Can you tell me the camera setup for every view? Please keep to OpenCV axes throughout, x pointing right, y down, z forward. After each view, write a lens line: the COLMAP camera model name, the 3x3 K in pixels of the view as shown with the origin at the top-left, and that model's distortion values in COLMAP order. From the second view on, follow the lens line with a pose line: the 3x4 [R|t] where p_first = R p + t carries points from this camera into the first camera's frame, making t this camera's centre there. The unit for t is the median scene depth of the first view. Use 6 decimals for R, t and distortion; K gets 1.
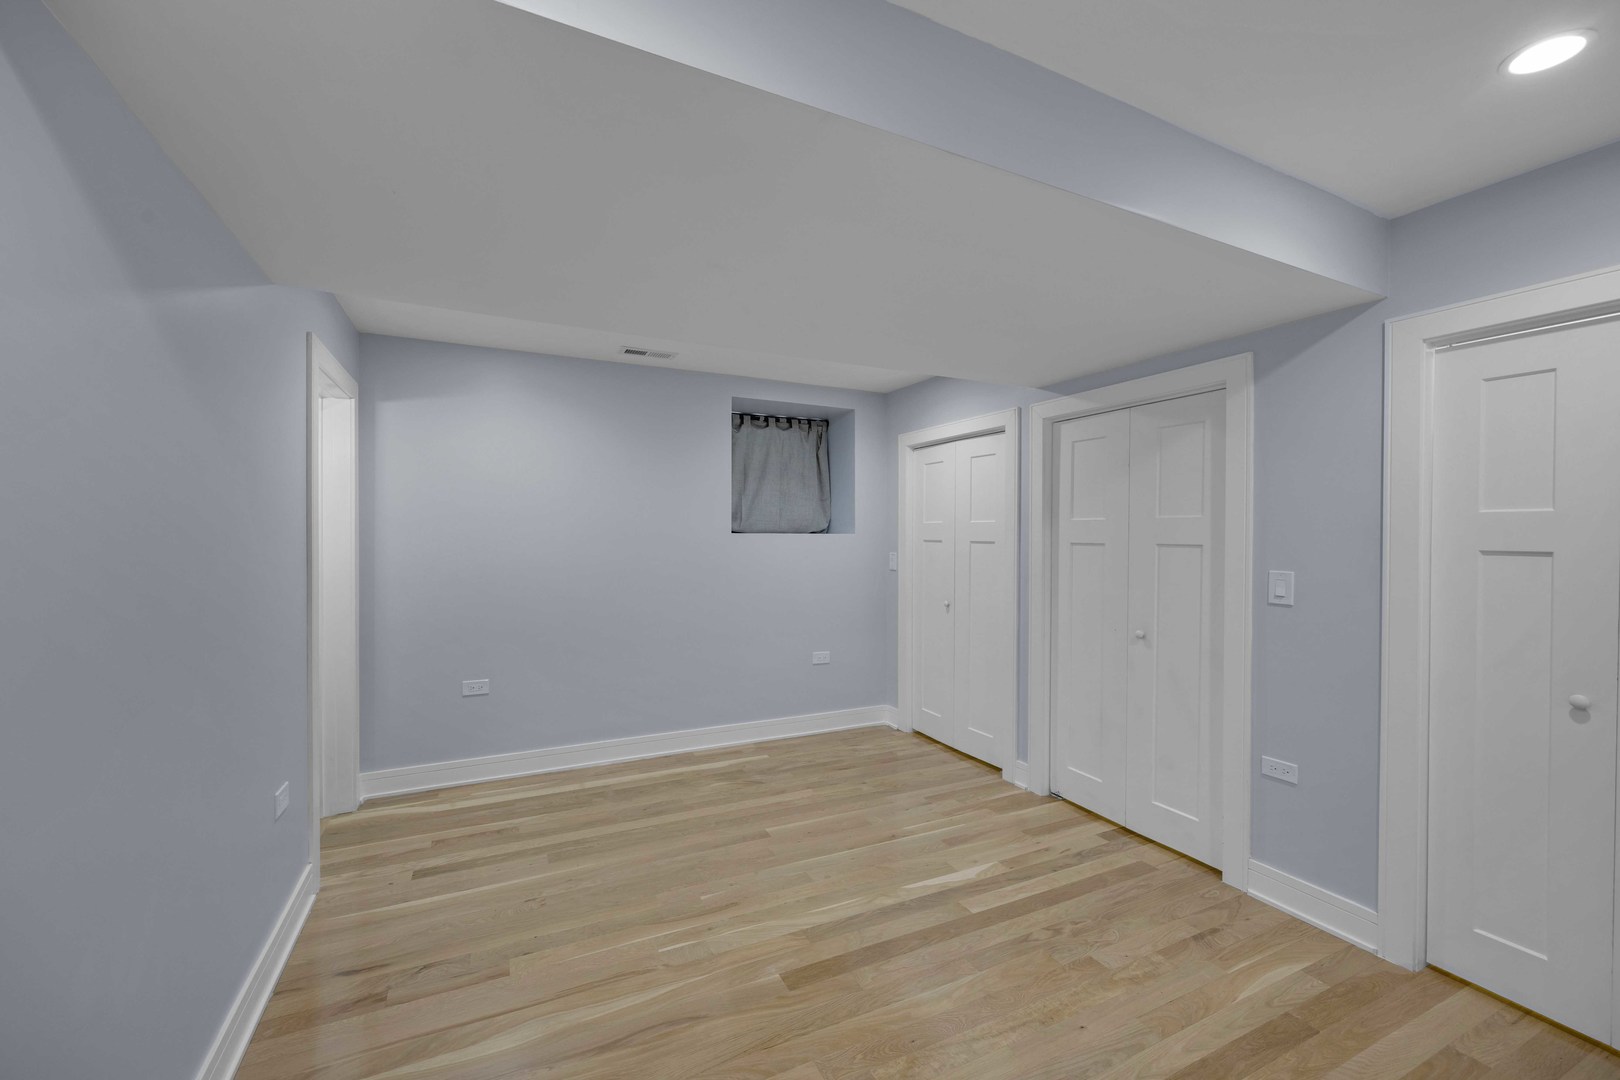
lens RADIAL K [[619.2, 0, 808.1], [0, 619.2, 541.0], [0, 0, 1]] dist [-0.001512, -0.000028]
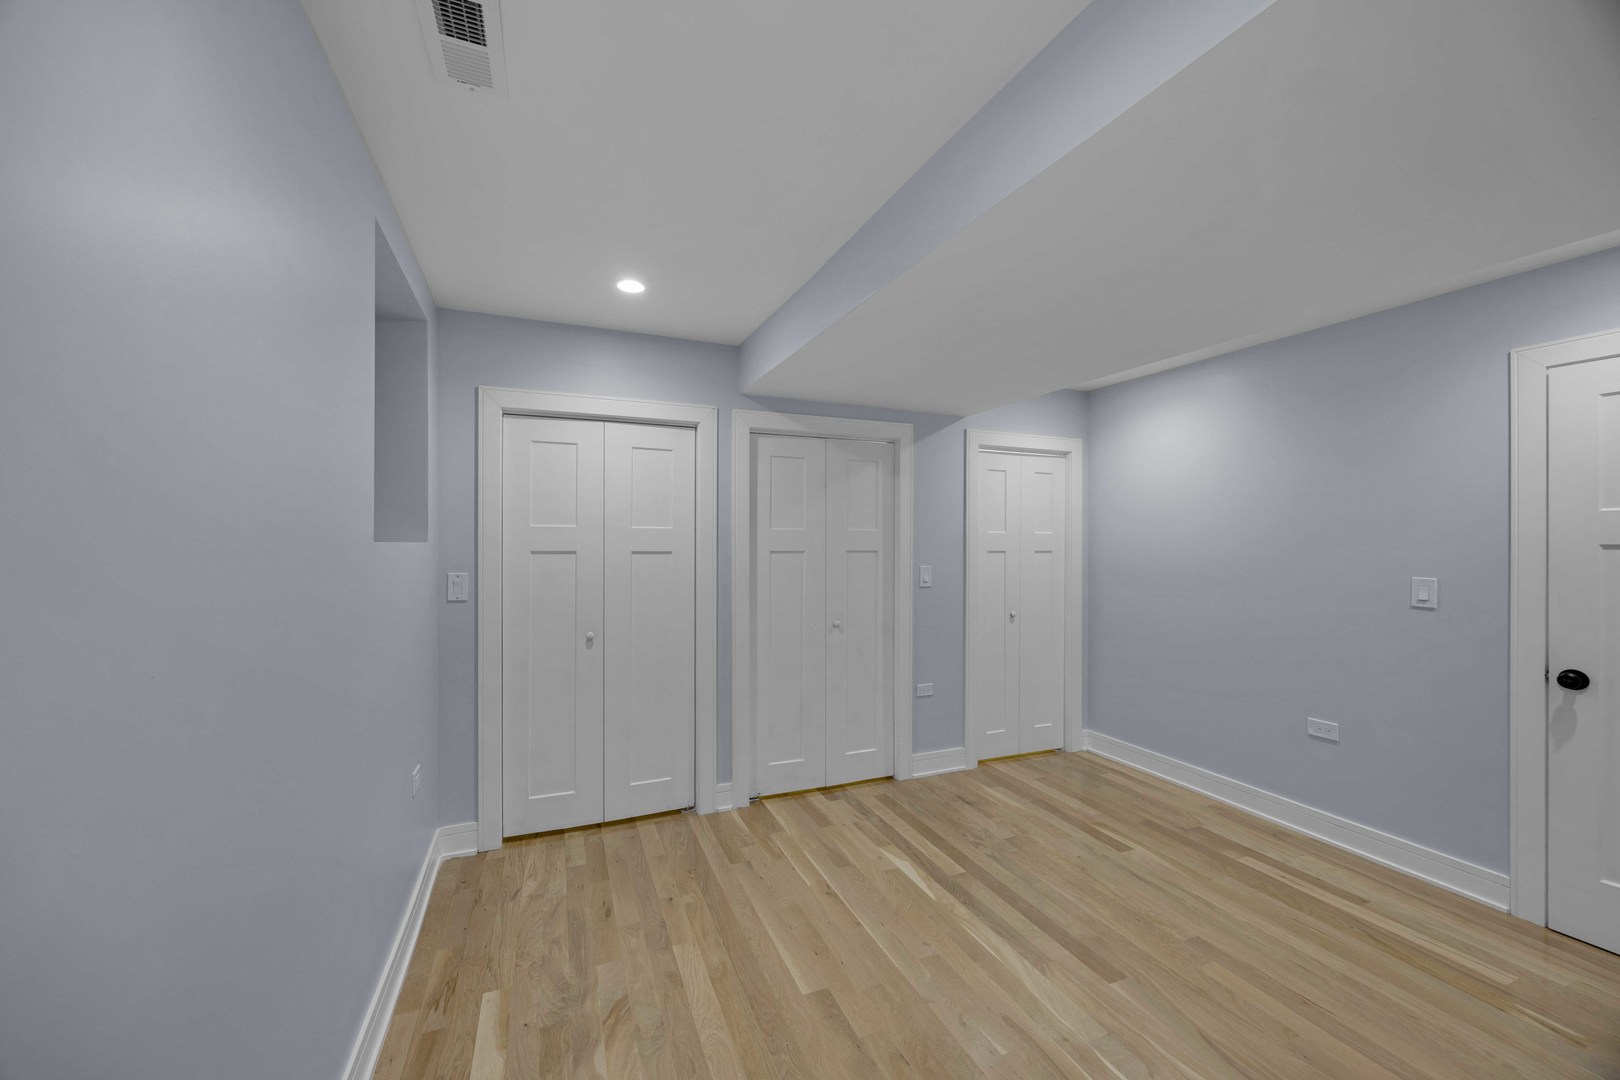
lens RADIAL K [[663.8, 0, 809.7], [0, 663.8, 539.0], [0, 0, 1]] dist [0.004121, 0.000699]
pose [[0.059506, -0.000428, 0.998228, -0.827753], [0.006854, 0.999977, 0.000020, -0.019580], [-0.998204, 0.006841, 0.059508, 1.013627]]
